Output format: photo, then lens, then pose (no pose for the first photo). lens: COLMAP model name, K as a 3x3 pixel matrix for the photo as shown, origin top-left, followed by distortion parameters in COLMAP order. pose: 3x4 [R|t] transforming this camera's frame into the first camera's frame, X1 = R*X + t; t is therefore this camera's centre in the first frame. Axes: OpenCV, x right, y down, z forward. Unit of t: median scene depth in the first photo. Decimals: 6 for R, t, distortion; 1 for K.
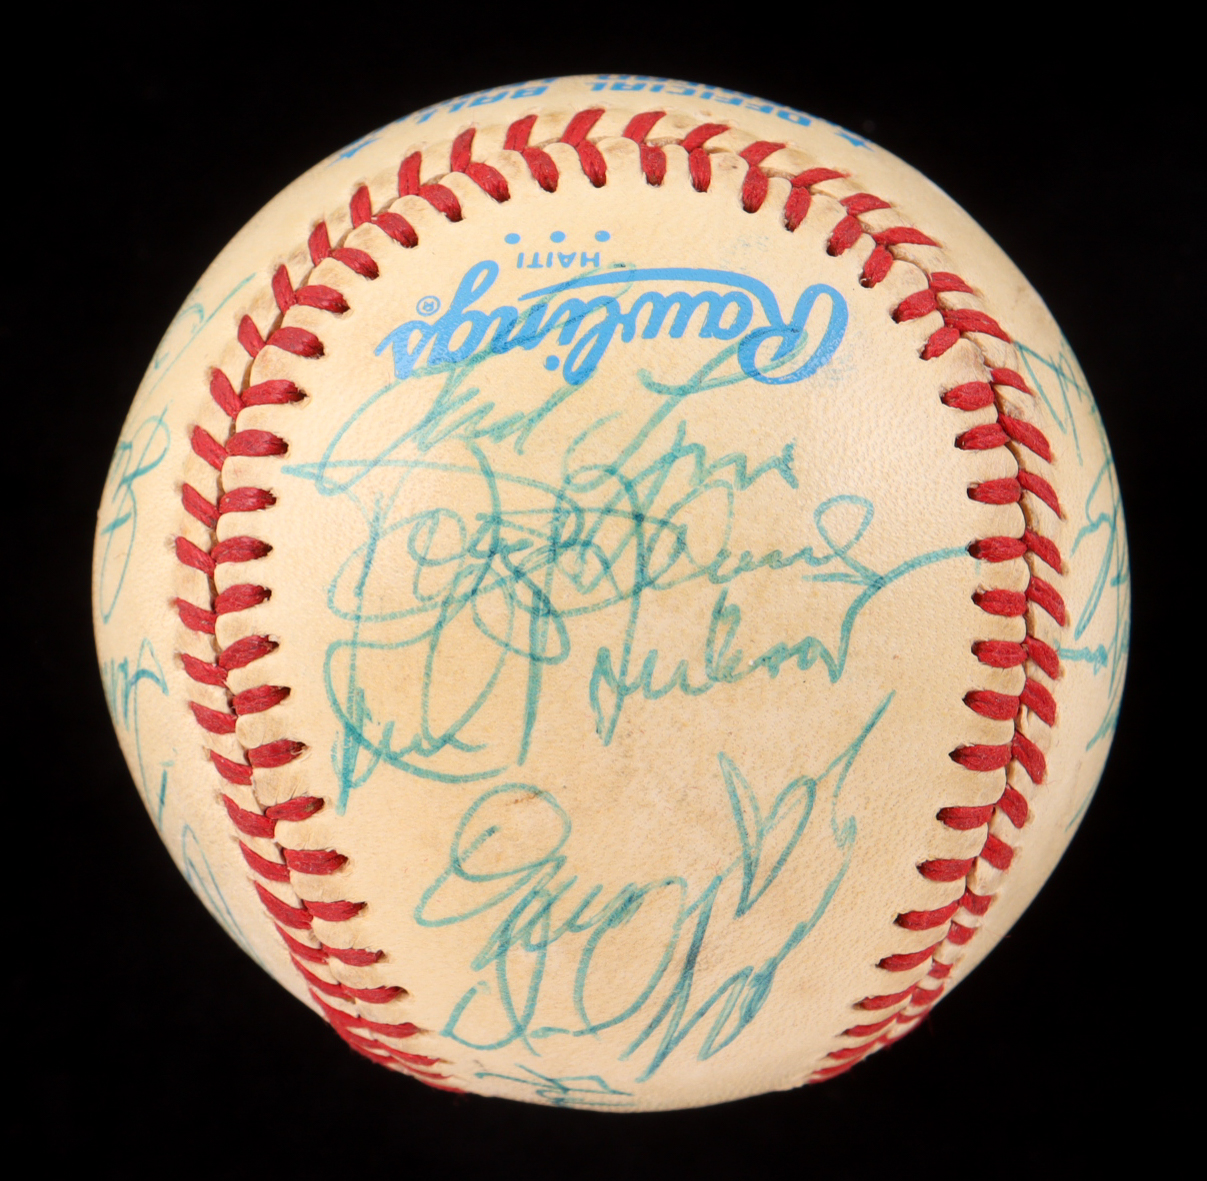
lens RADIAL K [[2476.4, 0, 603.5], [0, 2476.4, 590.5], [0, 0, 1]] dist [0.016786, -0.011405]
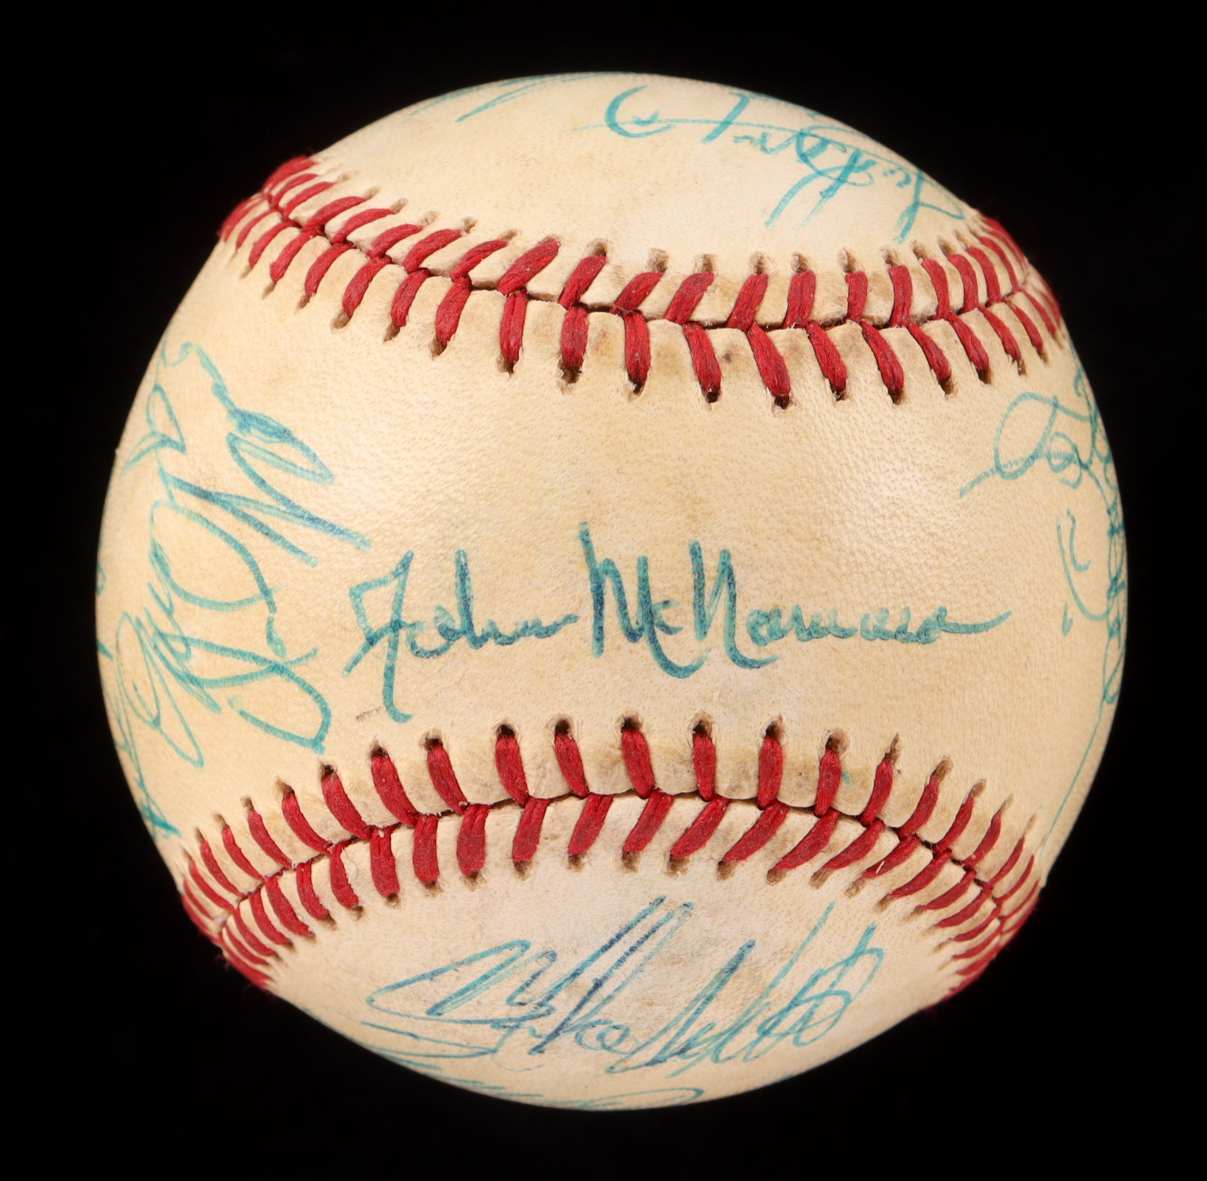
lens RADIAL K [[2476.4, 0, 603.5], [0, 2476.4, 590.5], [0, 0, 1]] dist [0.016786, -0.011405]
pose [[0.016173, -0.999748, 0.015597, -0.016532], [0.546530, -0.004224, -0.837429, 1.067624], [0.837284, 0.022068, 0.546323, 0.577016]]
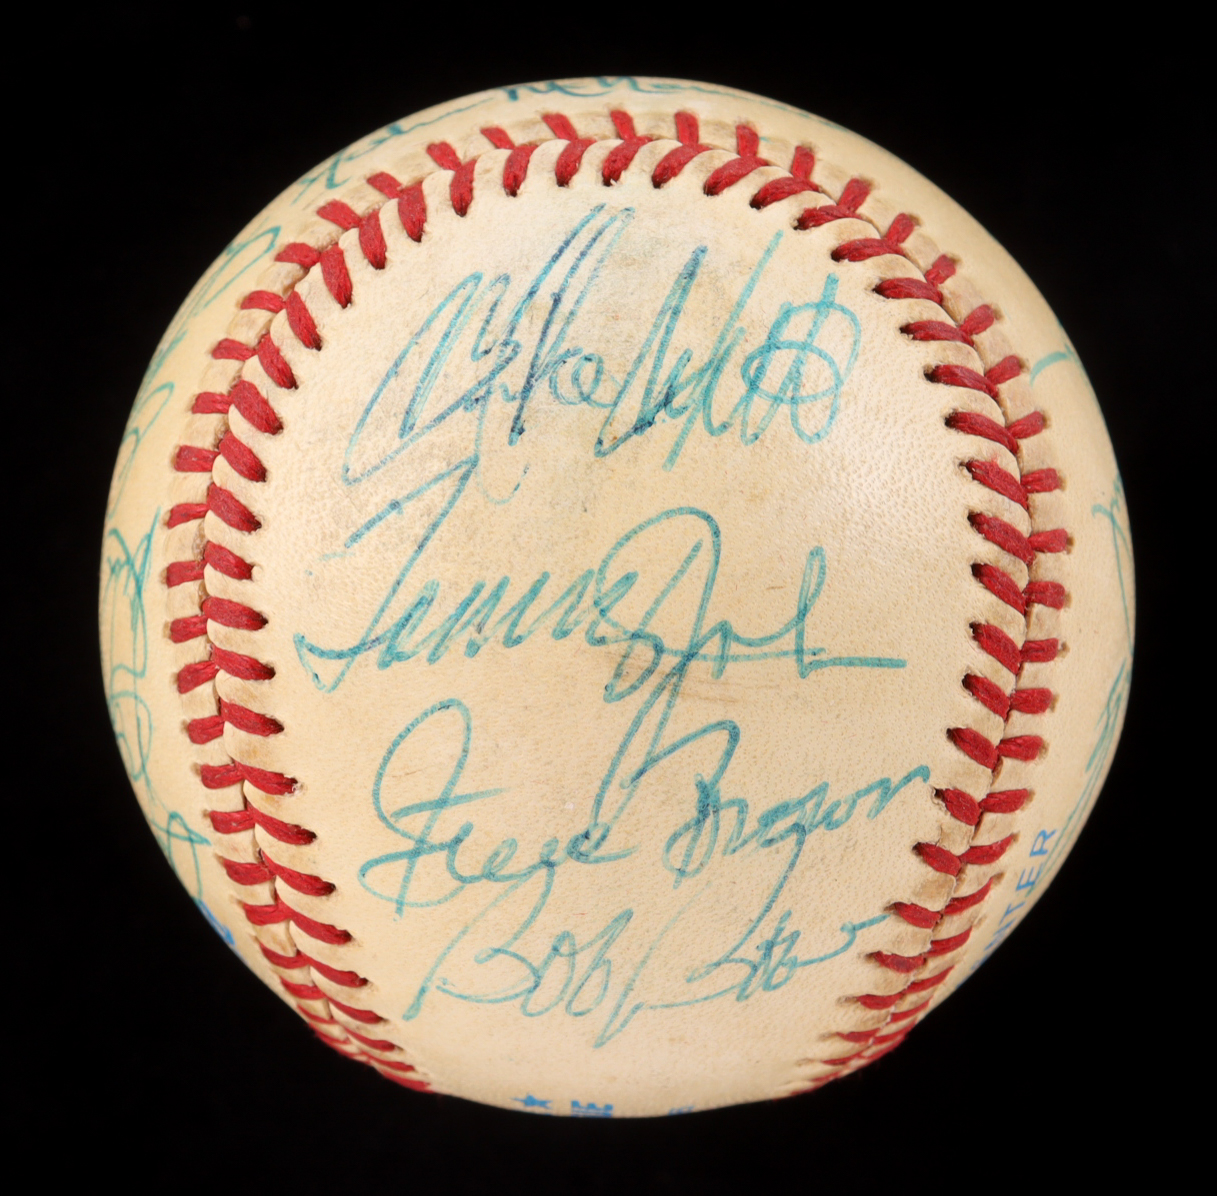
lens RADIAL K [[2497.0, 0, 608.5], [0, 2497.0, 598.0], [0, 0, 1]] dist [0.016786, -0.011405]
pose [[-0.121007, -0.629921, 0.767175, -0.985495], [0.423696, -0.731691, -0.533956, 0.681160], [0.897685, 0.260437, 0.355435, 0.821023]]
